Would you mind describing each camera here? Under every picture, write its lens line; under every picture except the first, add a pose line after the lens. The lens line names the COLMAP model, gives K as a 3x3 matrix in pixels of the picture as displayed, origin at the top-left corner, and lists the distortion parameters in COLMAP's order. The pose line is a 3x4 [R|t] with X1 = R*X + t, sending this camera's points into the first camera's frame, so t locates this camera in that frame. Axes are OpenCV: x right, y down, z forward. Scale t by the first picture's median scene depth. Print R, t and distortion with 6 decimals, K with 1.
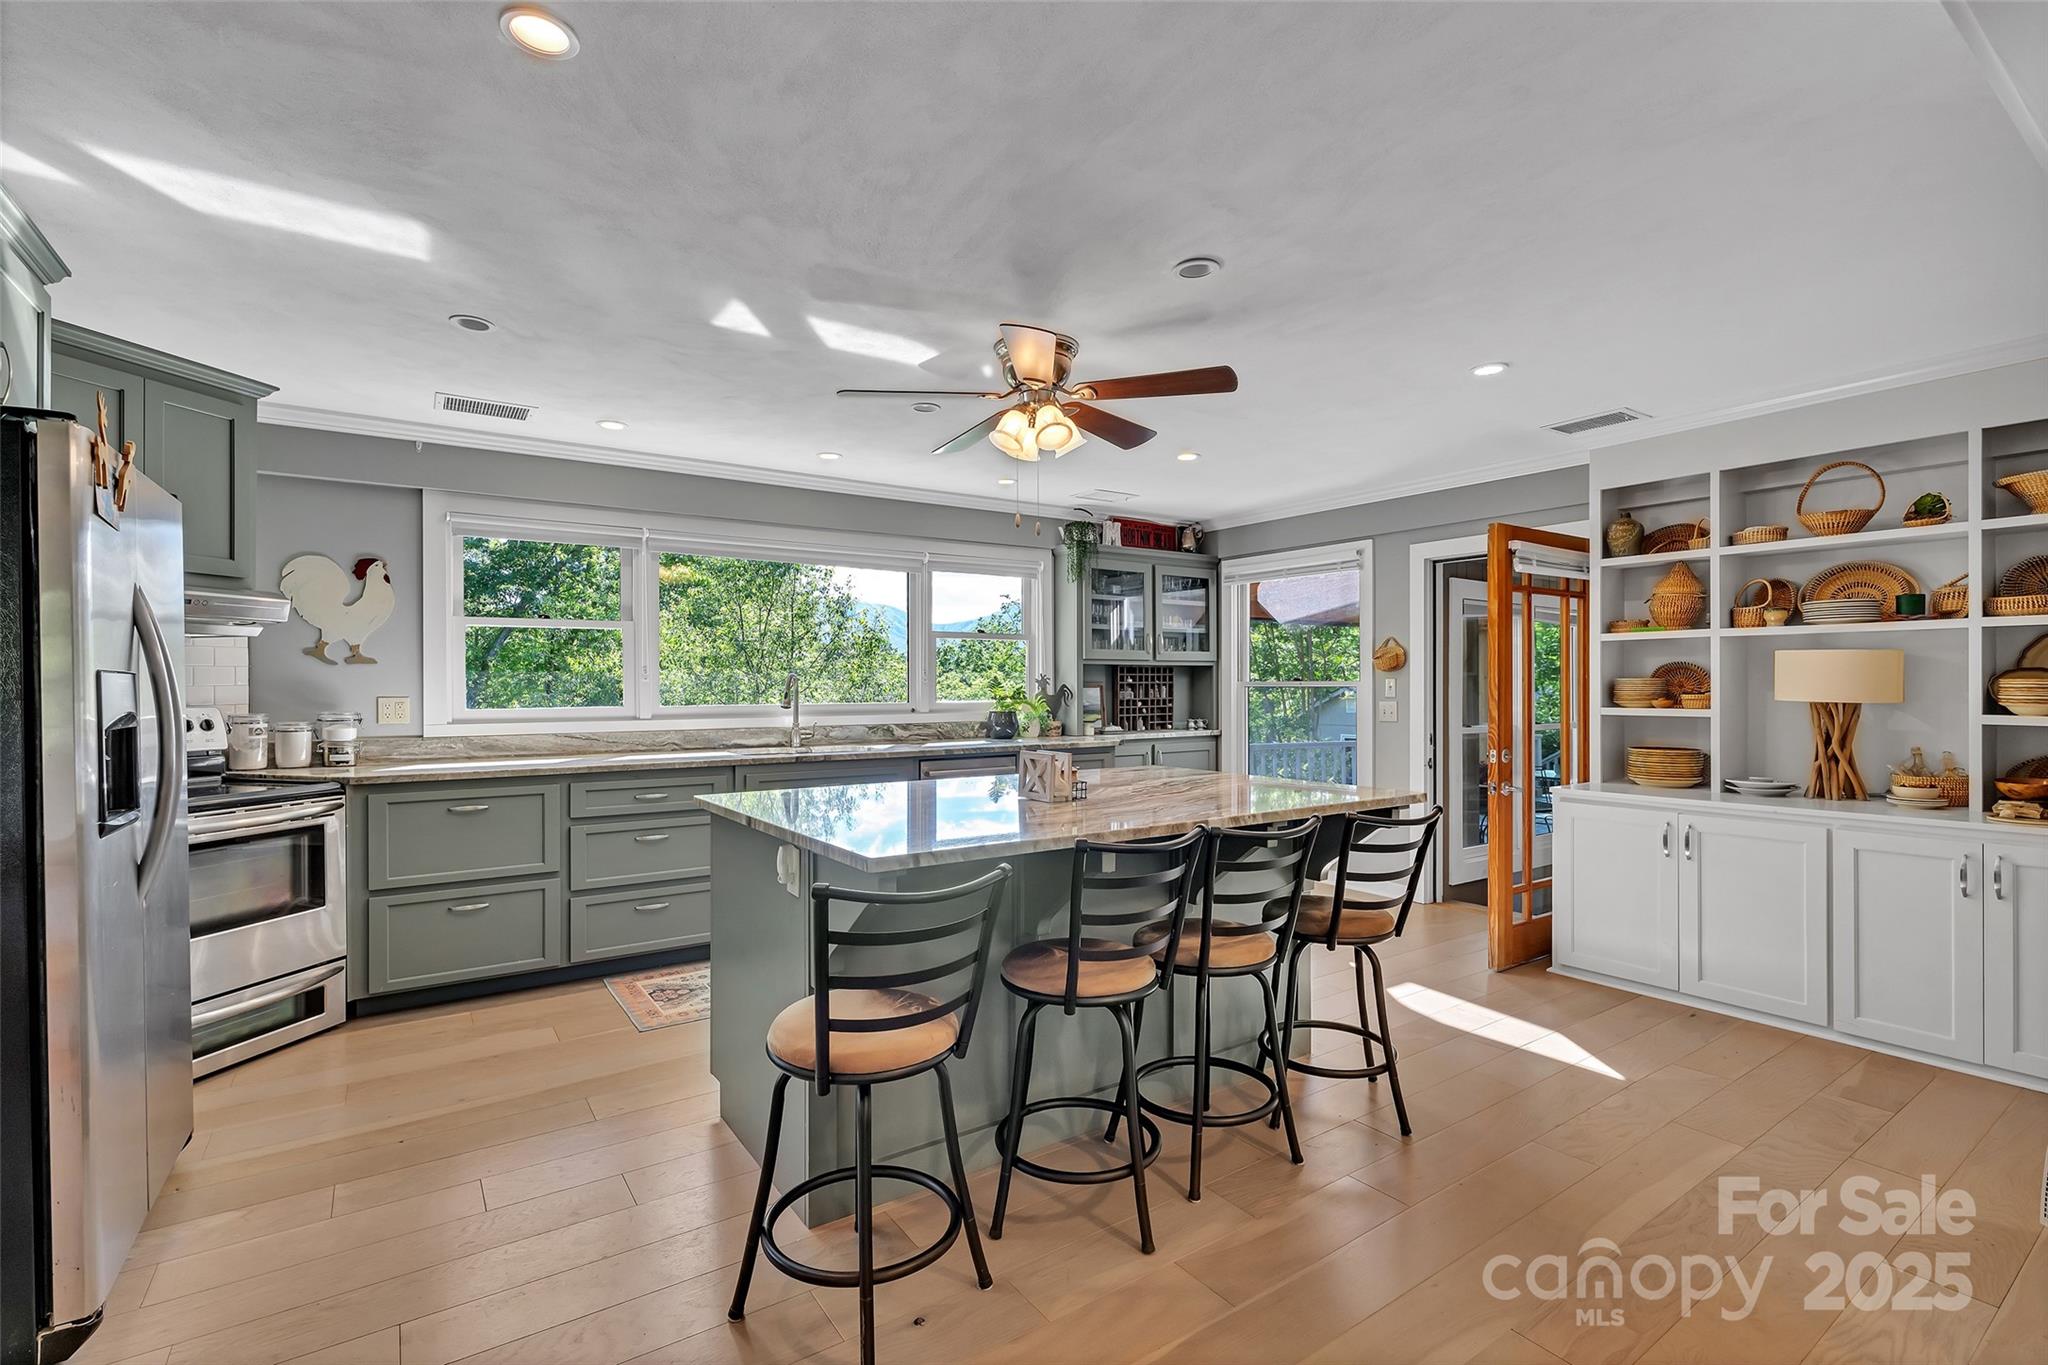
lens RADIAL K [[894.0, 0, 1005.4], [0, 894.0, 686.0], [0, 0, 1]] dist [-0.005383, -0.000489]
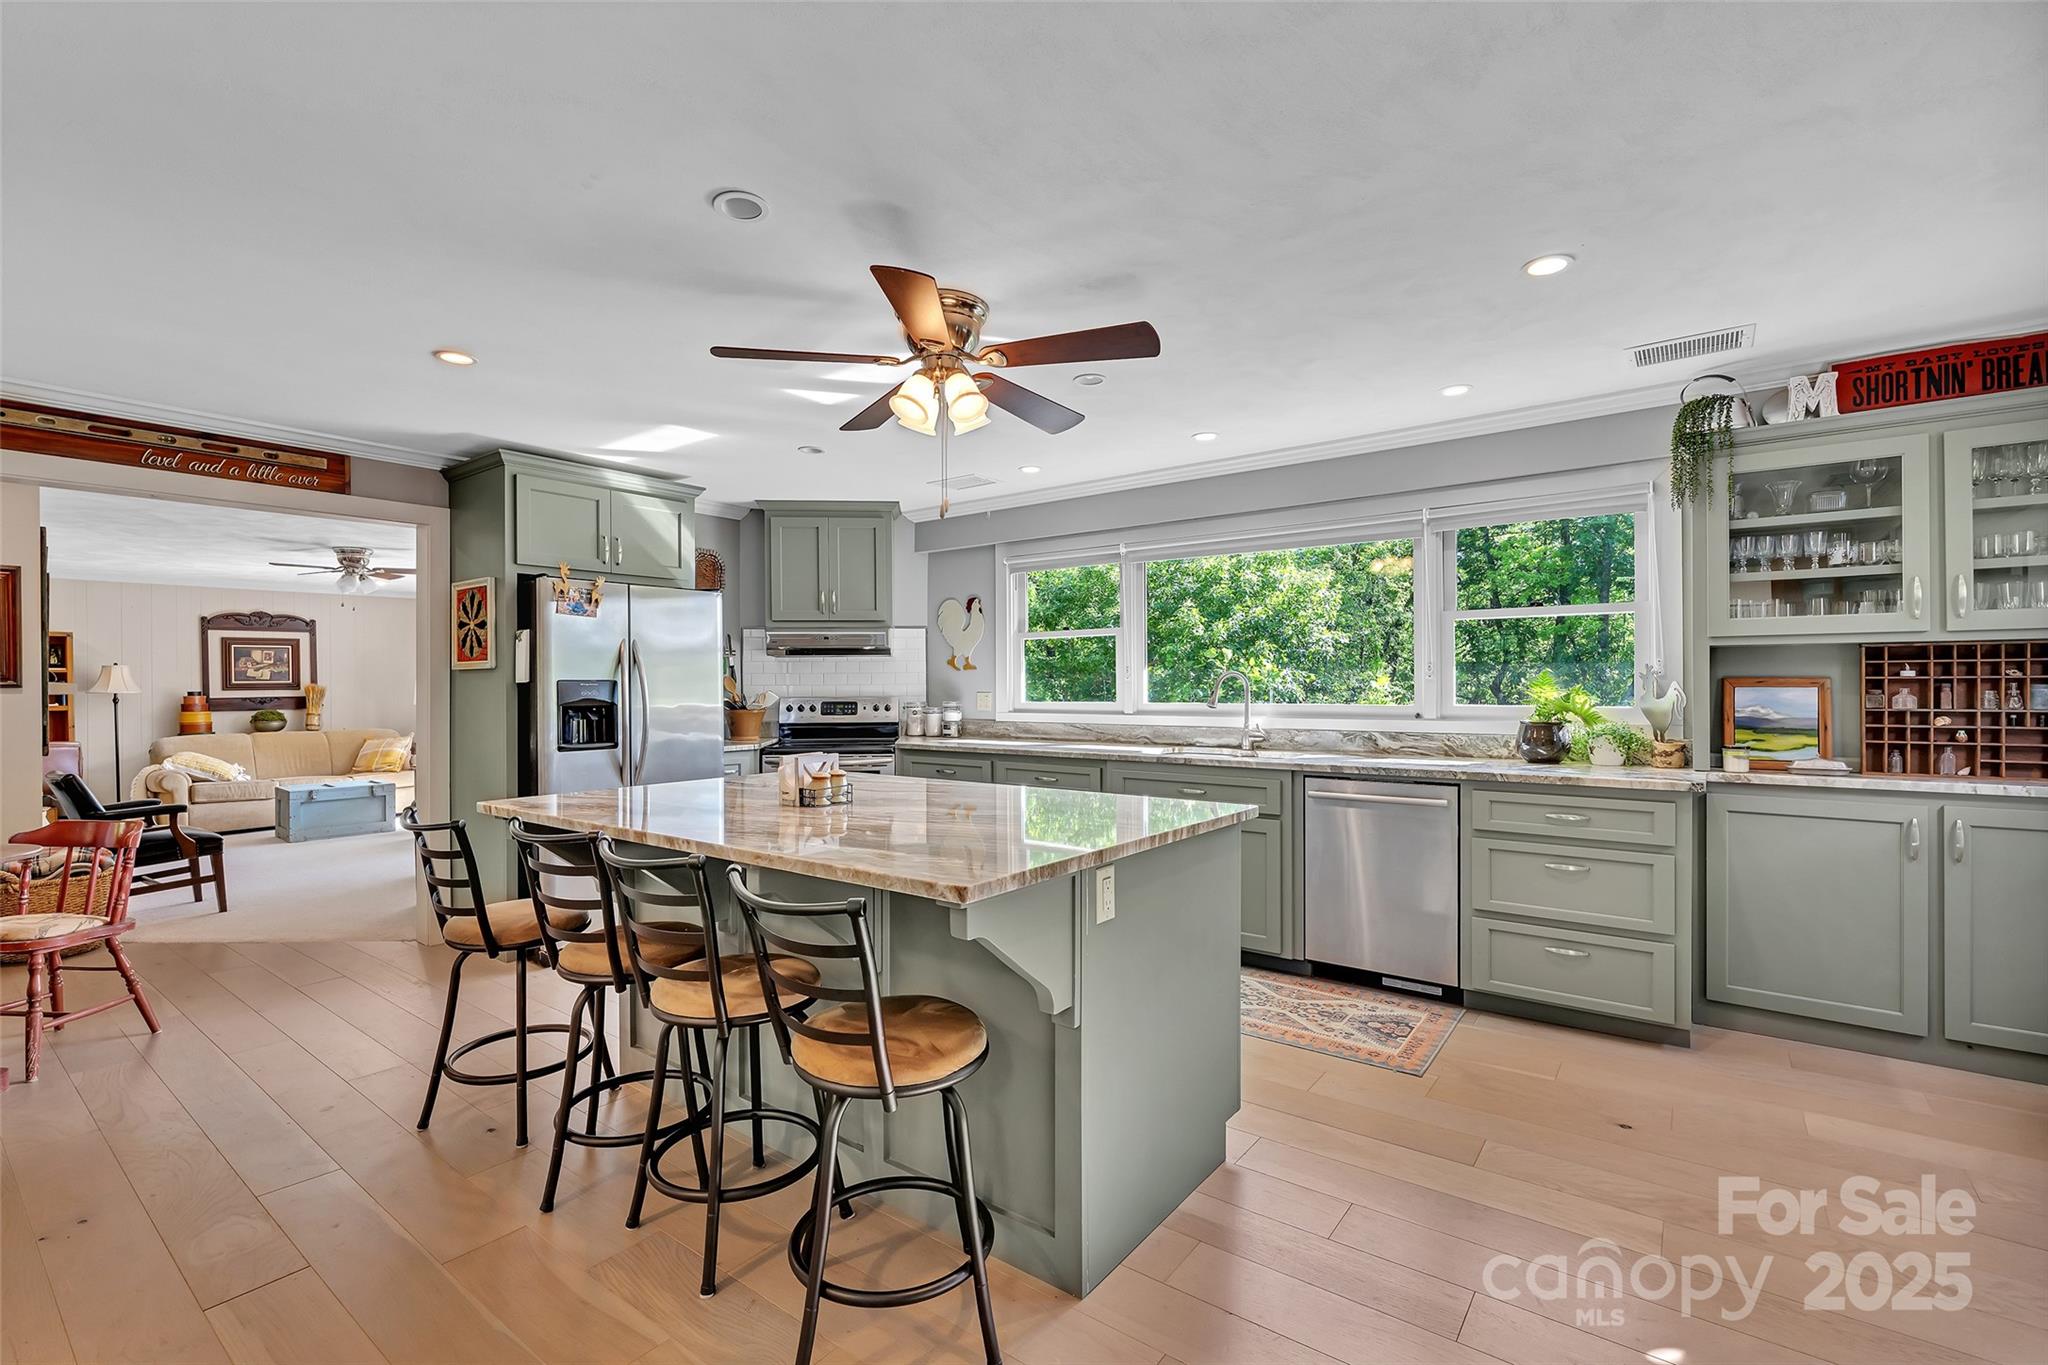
lens RADIAL K [[894.0, 0, 1028.7], [0, 894.0, 685.5], [0, 0, 1]] dist [-0.005383, -0.000489]
pose [[0.339133, 0.002036, -0.940736, 0.639555], [0.001873, 0.999994, 0.002839, -0.002211], [0.940737, -0.002725, 0.339127, 0.533254]]
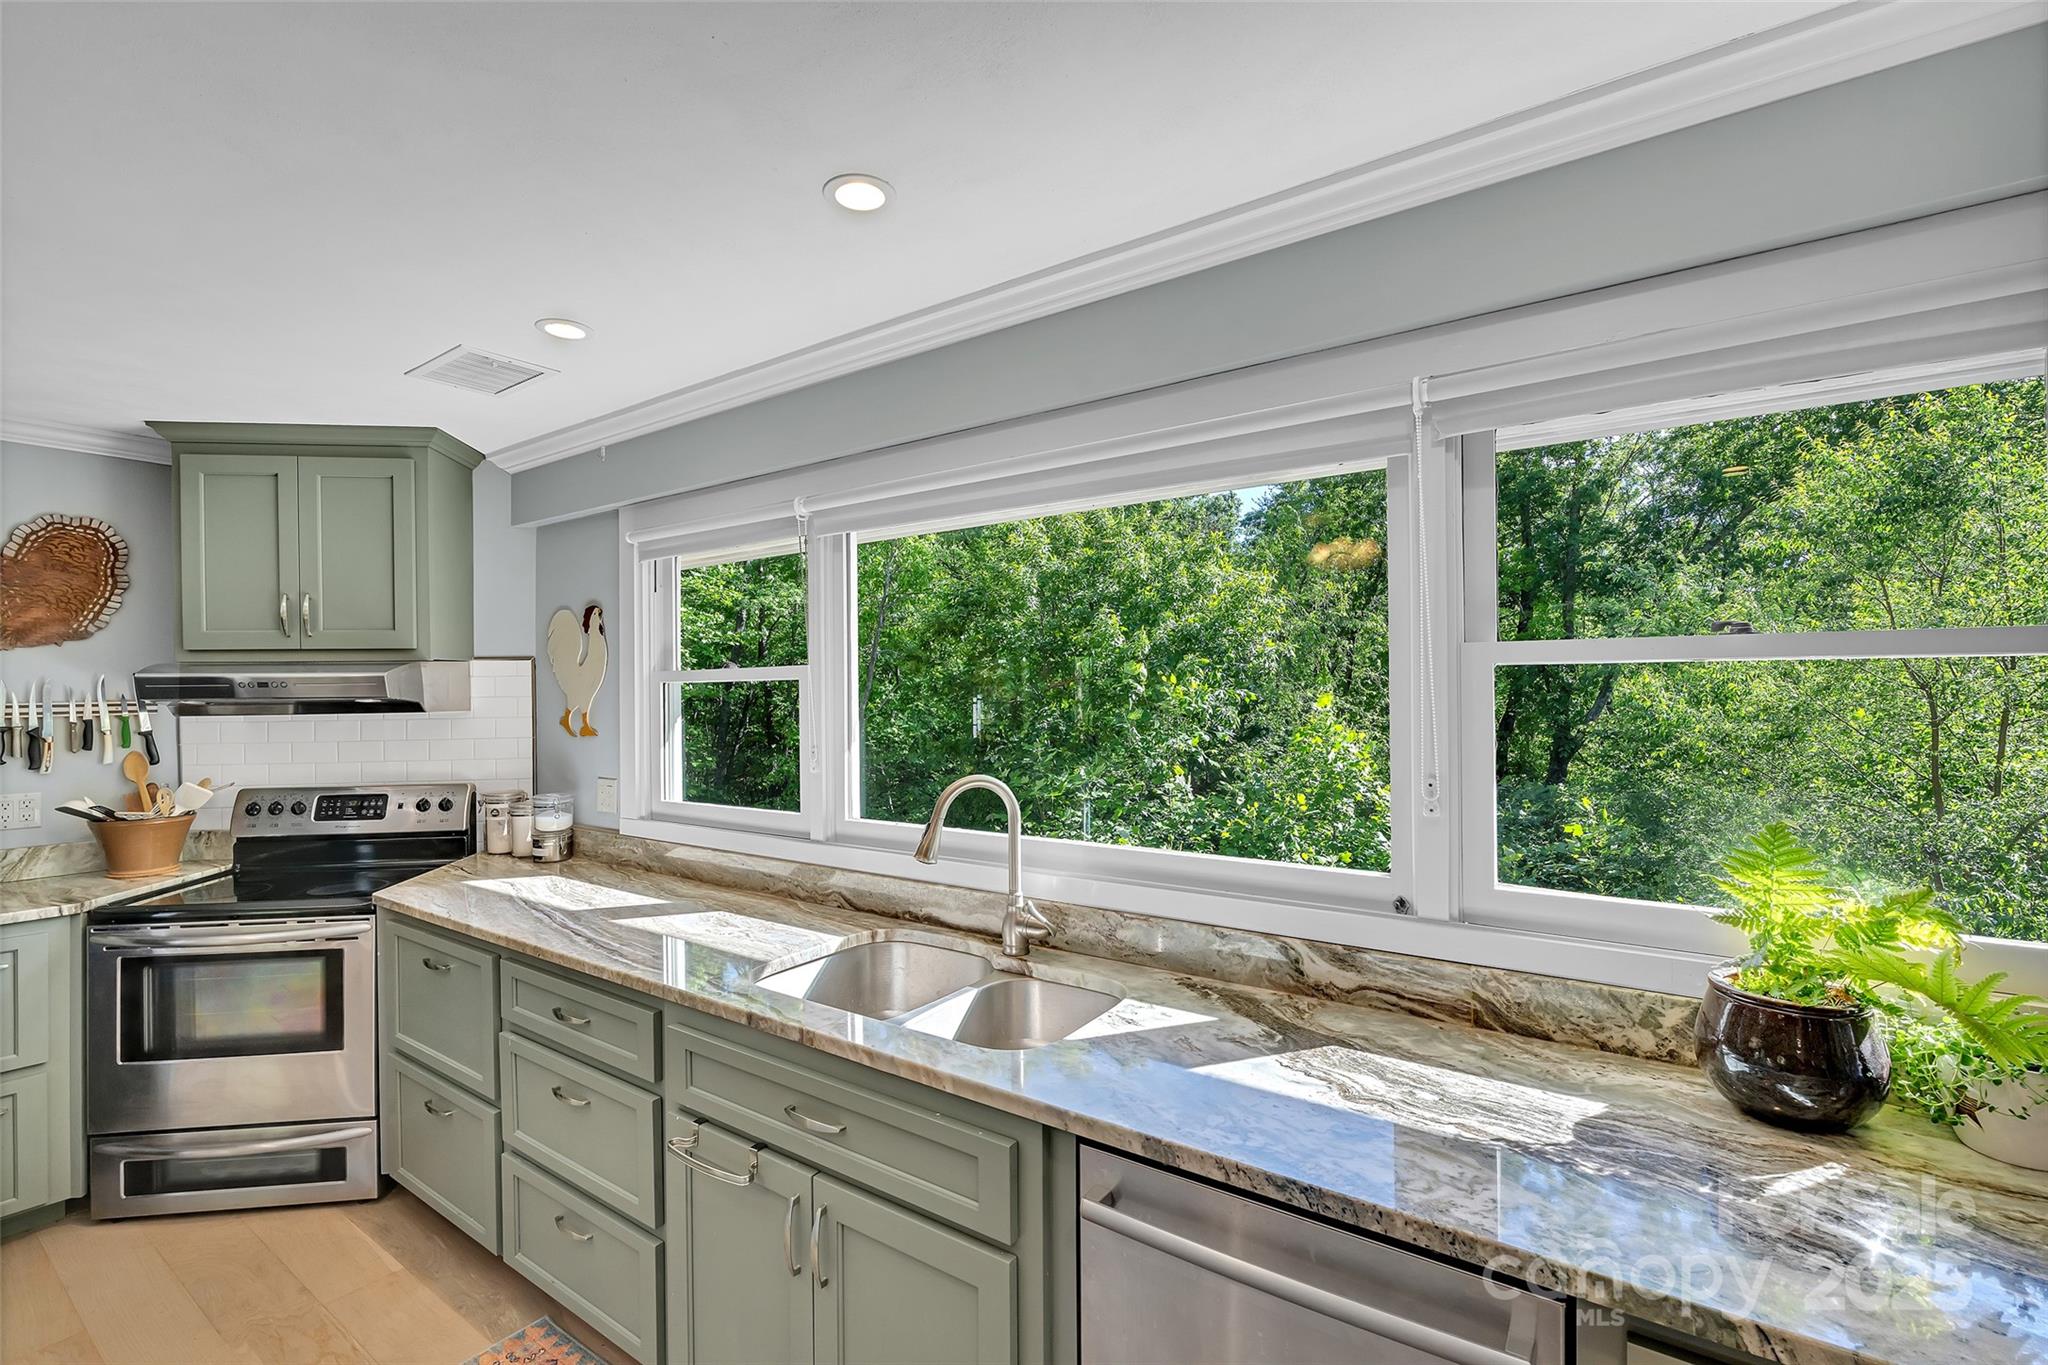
lens RADIAL K [[894.0, 0, 1024.8], [0, 894.0, 690.1], [0, 0, 1]] dist [-0.005383, -0.000489]
pose [[0.374237, 0.000922, -0.927333, 0.167991], [0.006158, 0.999975, 0.003479, -0.061086], [0.927313, -0.007012, 0.374222, 0.964780]]
